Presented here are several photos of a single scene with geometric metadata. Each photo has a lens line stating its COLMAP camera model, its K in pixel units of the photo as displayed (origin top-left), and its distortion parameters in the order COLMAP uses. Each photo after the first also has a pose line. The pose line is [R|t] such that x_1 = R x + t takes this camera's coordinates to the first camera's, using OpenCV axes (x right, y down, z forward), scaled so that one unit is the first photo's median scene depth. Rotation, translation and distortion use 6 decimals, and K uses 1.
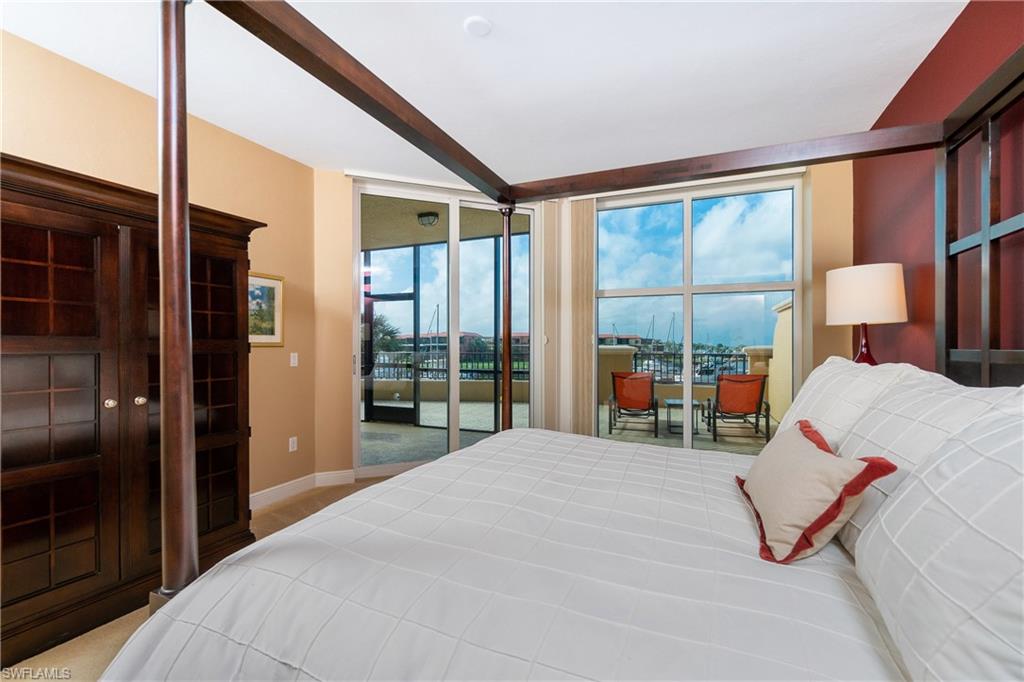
lens RADIAL K [[454.6, 0, 505.6], [0, 454.6, 336.8], [0, 0, 1]] dist [0.001001, 0.000686]
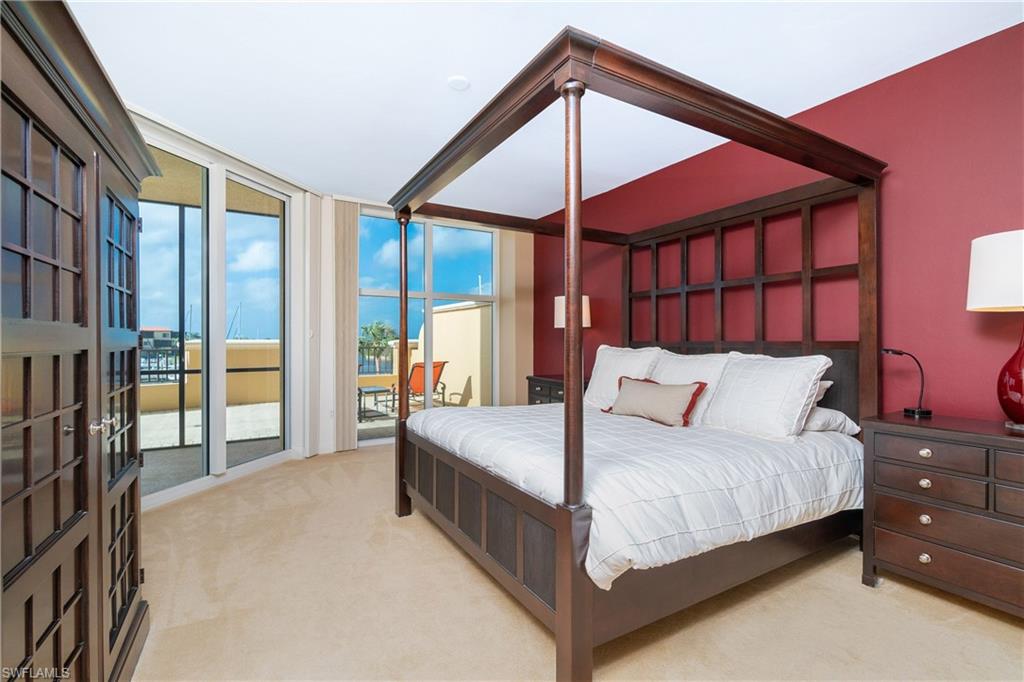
lens RADIAL K [[454.6, 0, 510.6], [0, 454.6, 340.1], [0, 0, 1]] dist [0.001001, 0.000686]
pose [[0.598236, -0.002043, 0.801318, -0.462966], [-0.013810, 0.999822, 0.012859, 0.001012], [-0.801201, -0.018759, 0.598101, 0.060968]]
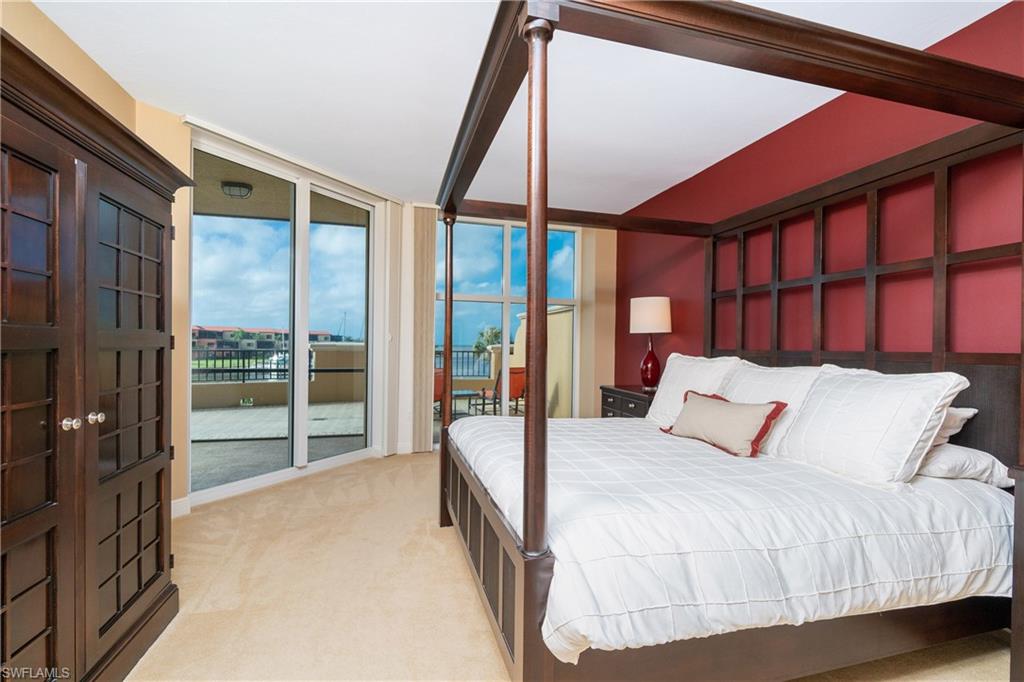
lens RADIAL K [[454.6, 0, 515.8], [0, 454.6, 347.2], [0, 0, 1]] dist [0.001001, 0.000686]
pose [[0.777031, 0.005327, 0.629440, -0.347330], [-0.023692, 0.999503, 0.020788, 0.000019], [-0.629016, -0.031066, 0.776771, 0.023377]]
